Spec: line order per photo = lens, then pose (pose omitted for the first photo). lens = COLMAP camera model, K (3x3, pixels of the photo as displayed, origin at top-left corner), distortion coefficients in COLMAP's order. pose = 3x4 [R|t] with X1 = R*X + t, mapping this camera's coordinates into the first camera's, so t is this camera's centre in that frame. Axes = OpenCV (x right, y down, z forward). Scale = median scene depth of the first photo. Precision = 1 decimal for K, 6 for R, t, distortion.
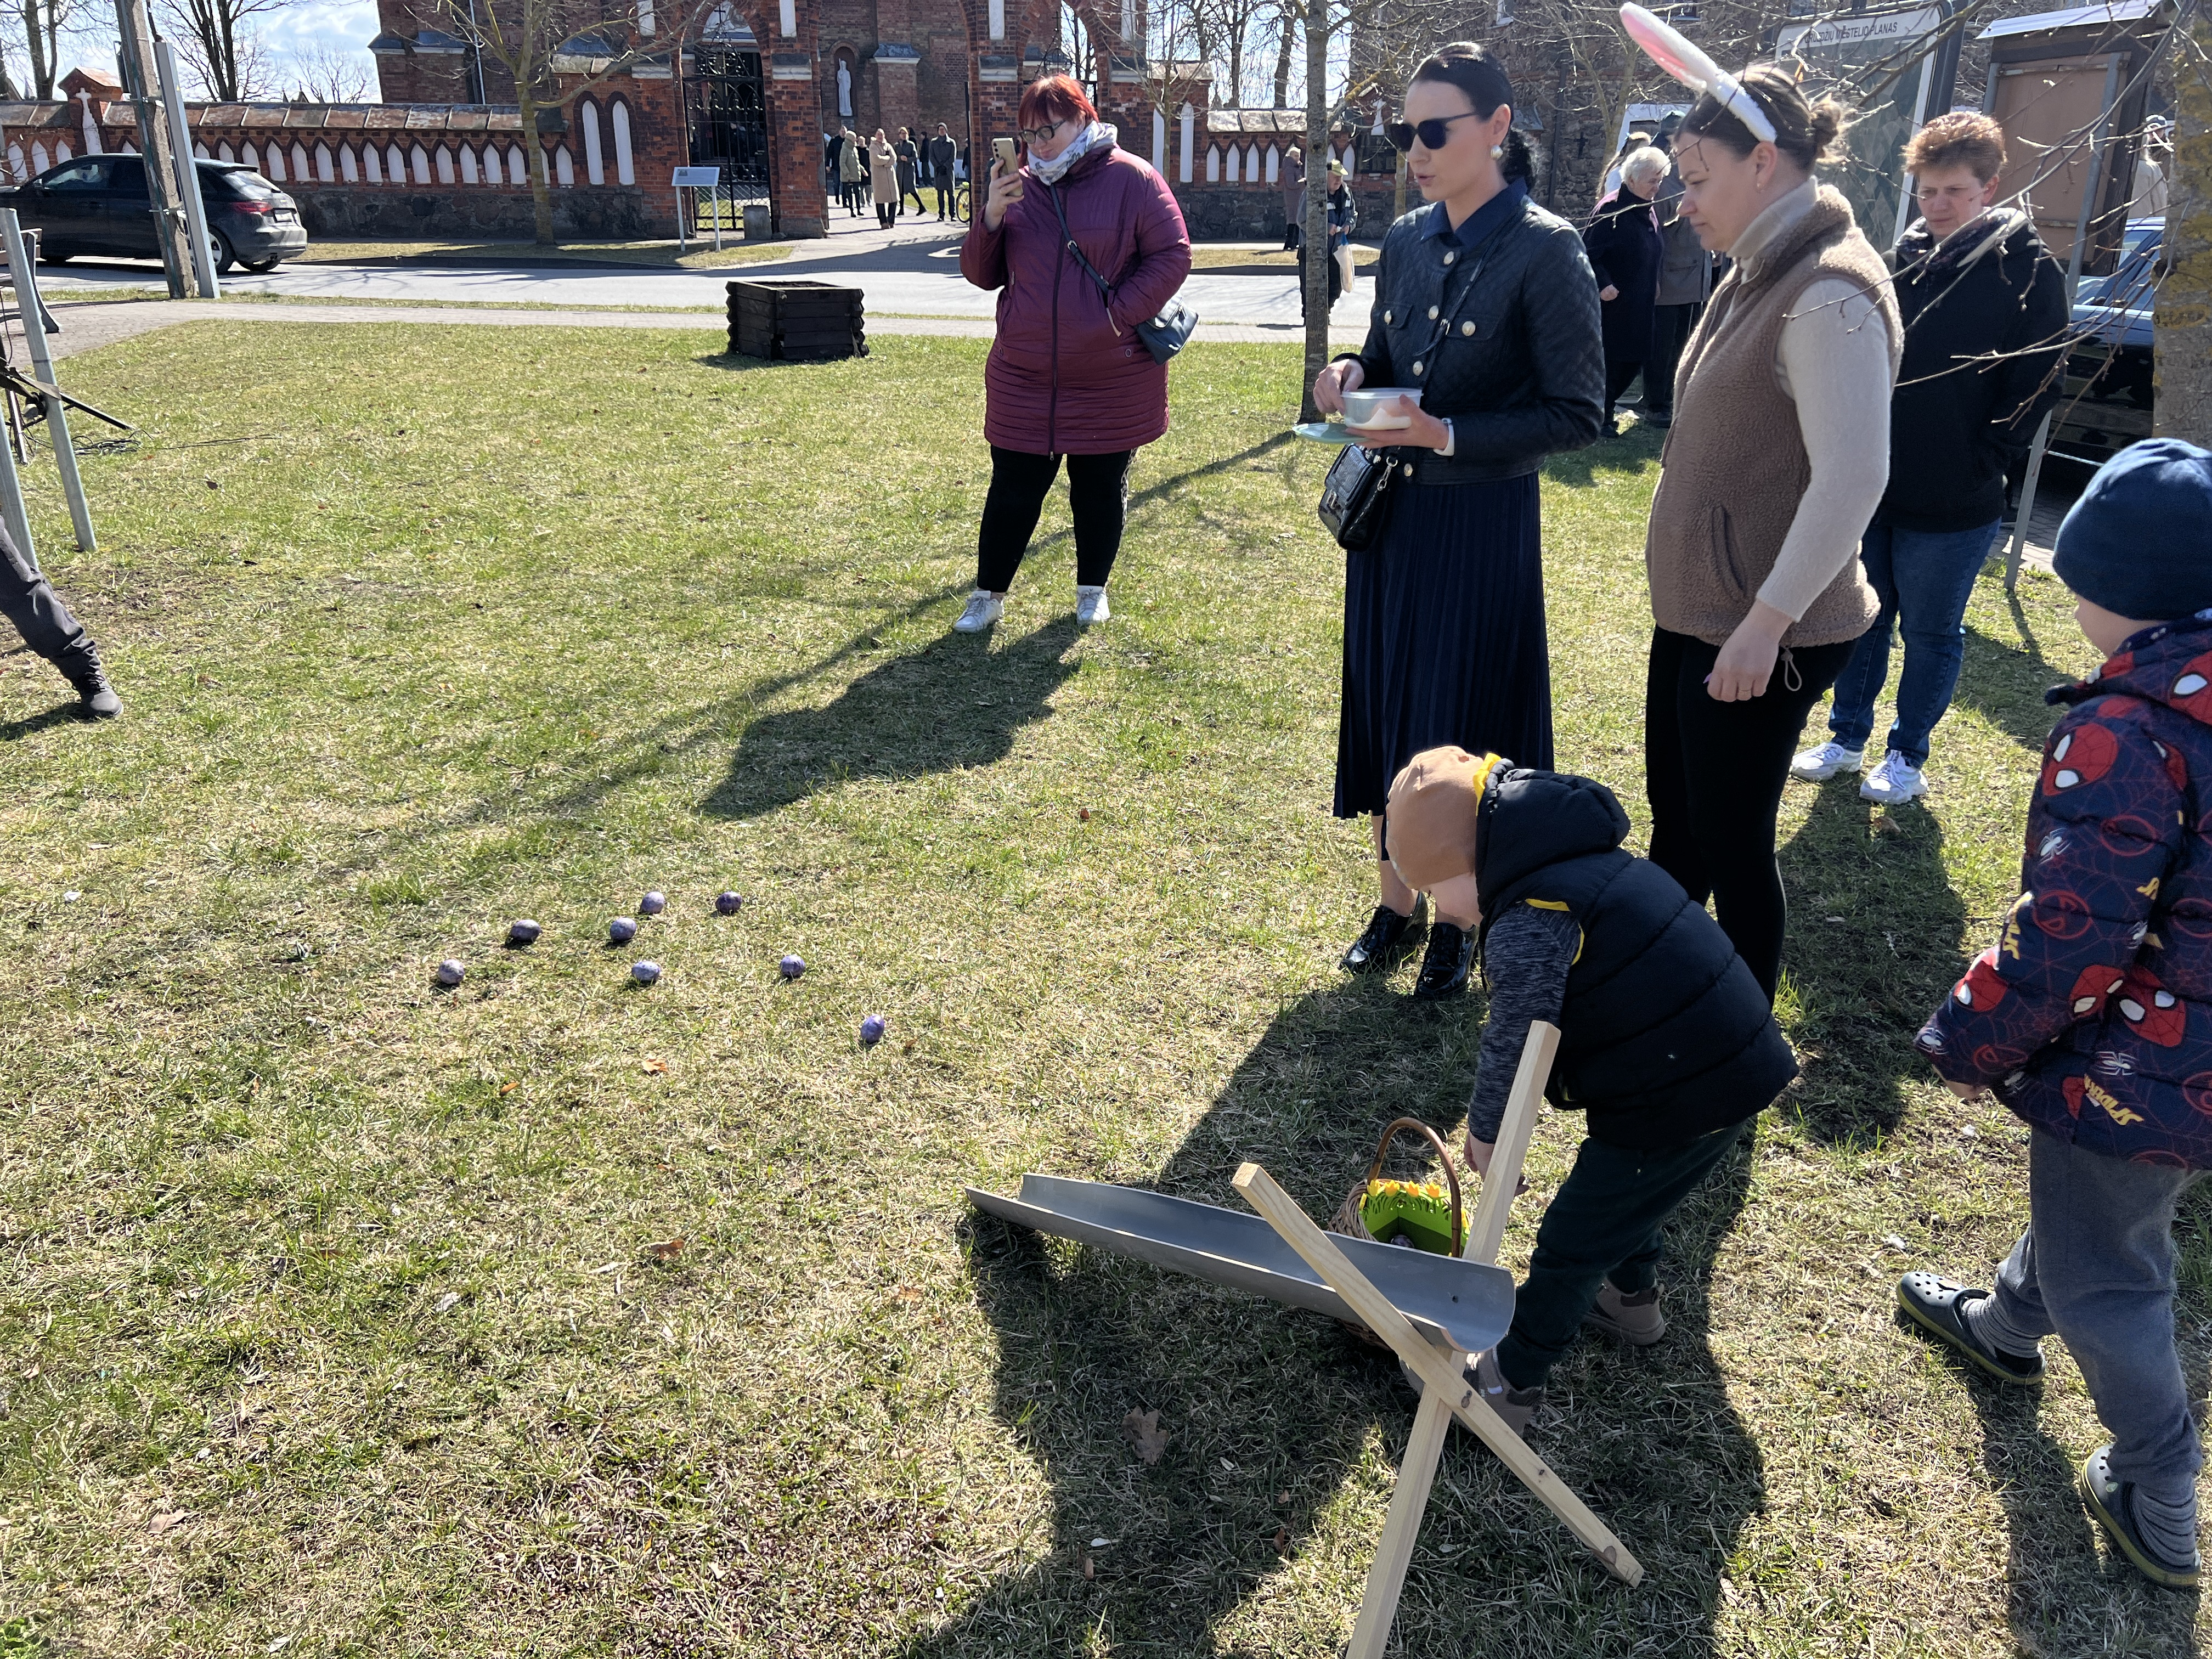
lens RADIAL K [[1654.6, 0, 1106.0], [0, 1654.6, 829.5], [0, 0, 1]] dist [0.051553, -0.056866]
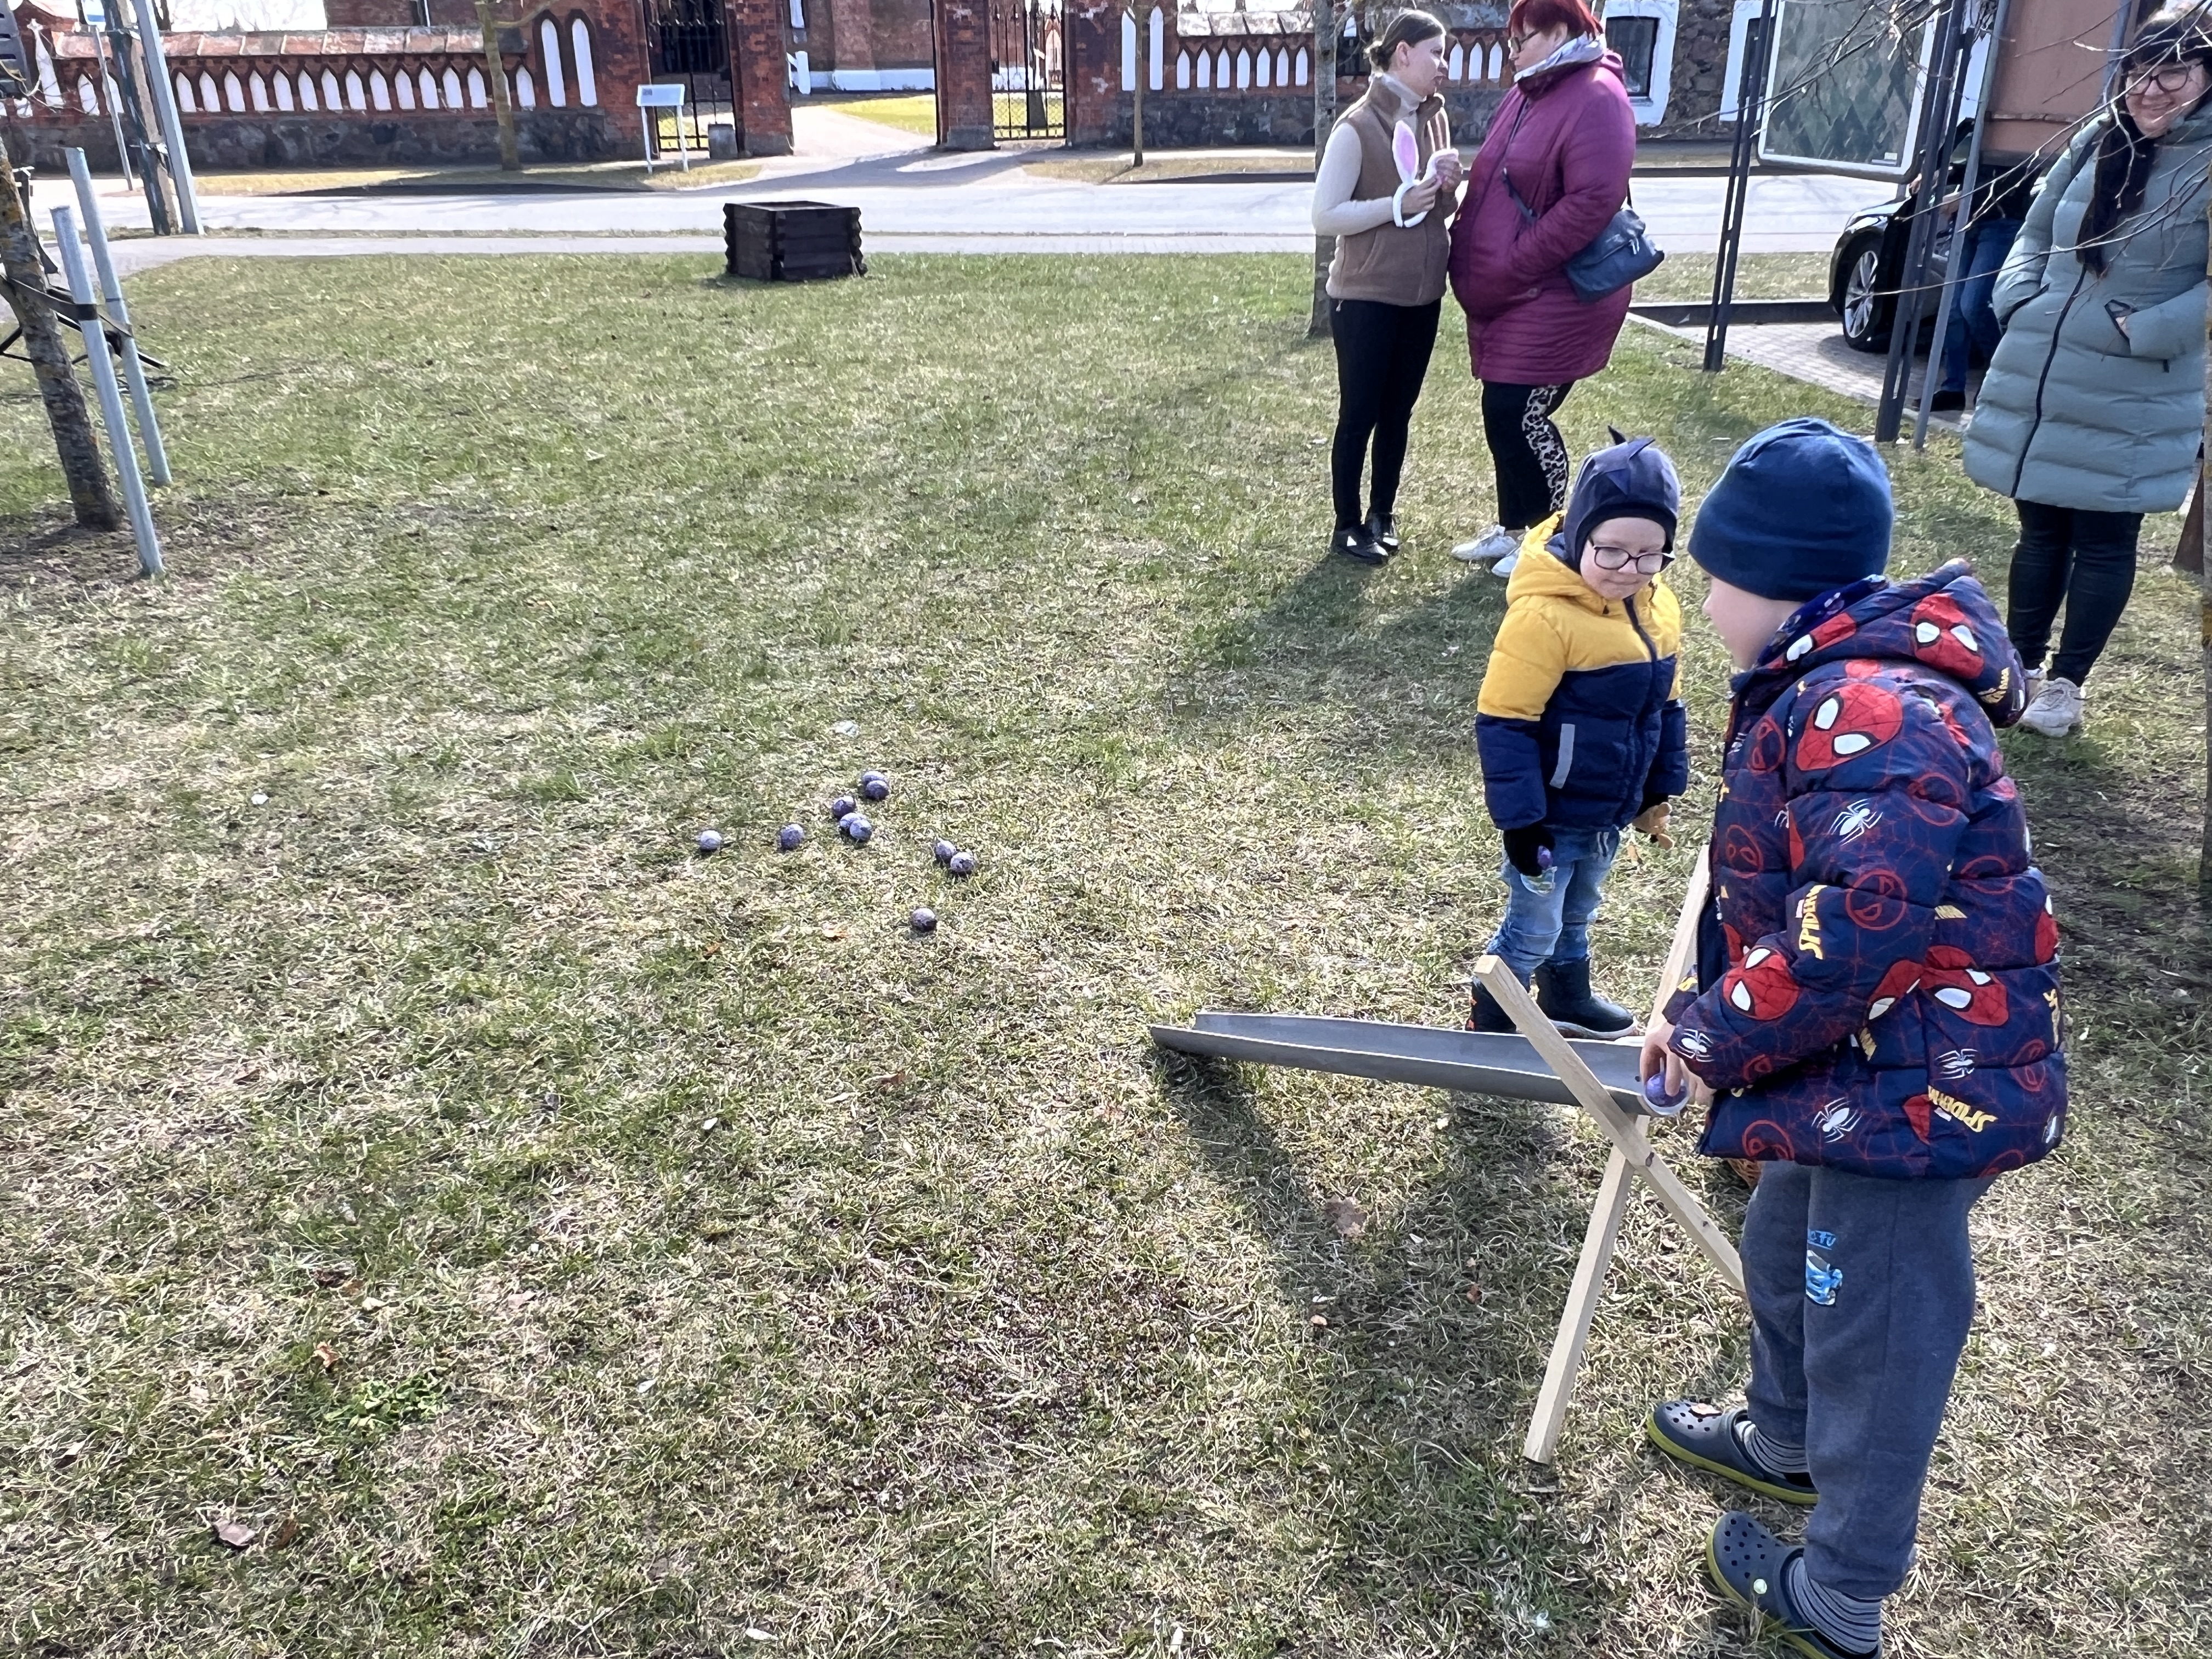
lens RADIAL K [[1674.7, 0, 1073.5], [0, 1674.7, 856.7], [0, 0, 1]] dist [0.002585, -0.007947]
pose [[0.999752, -0.022186, 0.001734, -0.061688], [0.022045, 0.998008, 0.059117, 0.015898], [-0.003043, -0.059064, 0.998250, -0.055619]]
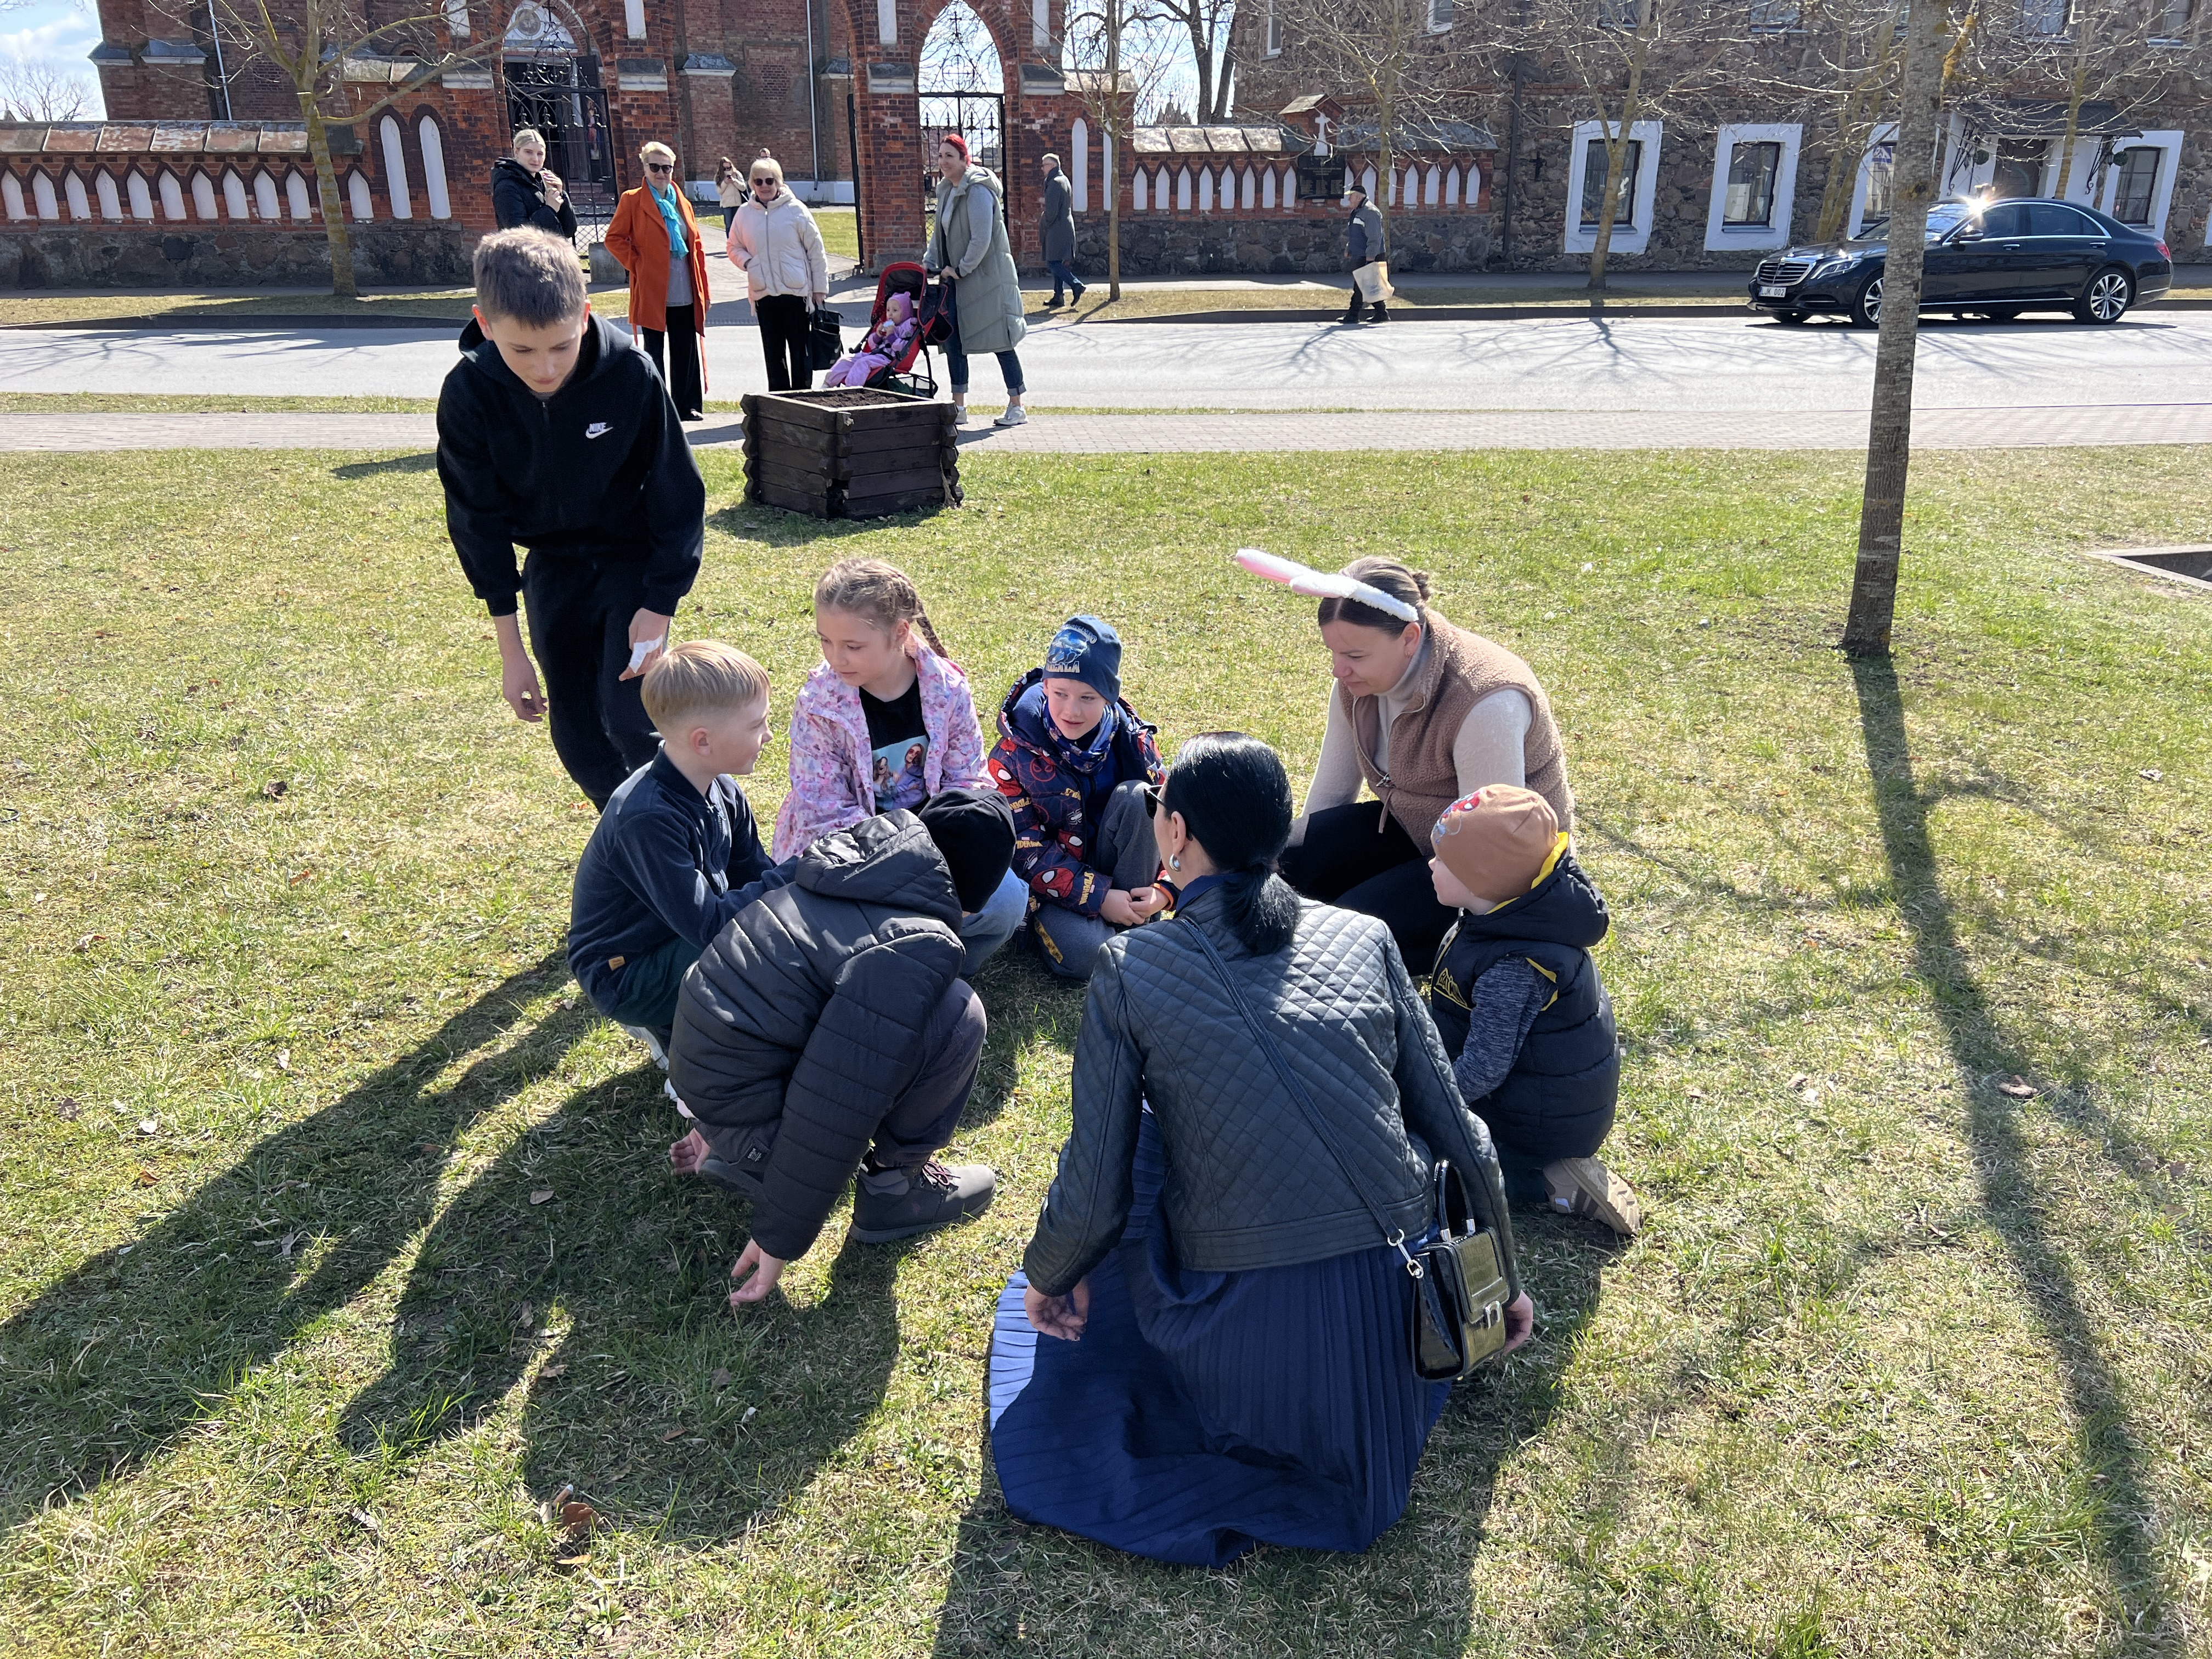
lens RADIAL K [[1635.9, 0, 1106.0], [0, 1635.9, 829.5], [0, 0, 1]] dist [0.049035, -0.059296]
pose [[0.990922, -0.052730, 0.123669, -0.381060], [0.053294, 0.998578, -0.001251, -0.331448], [-0.123428, 0.007830, 0.992323, 0.768790]]
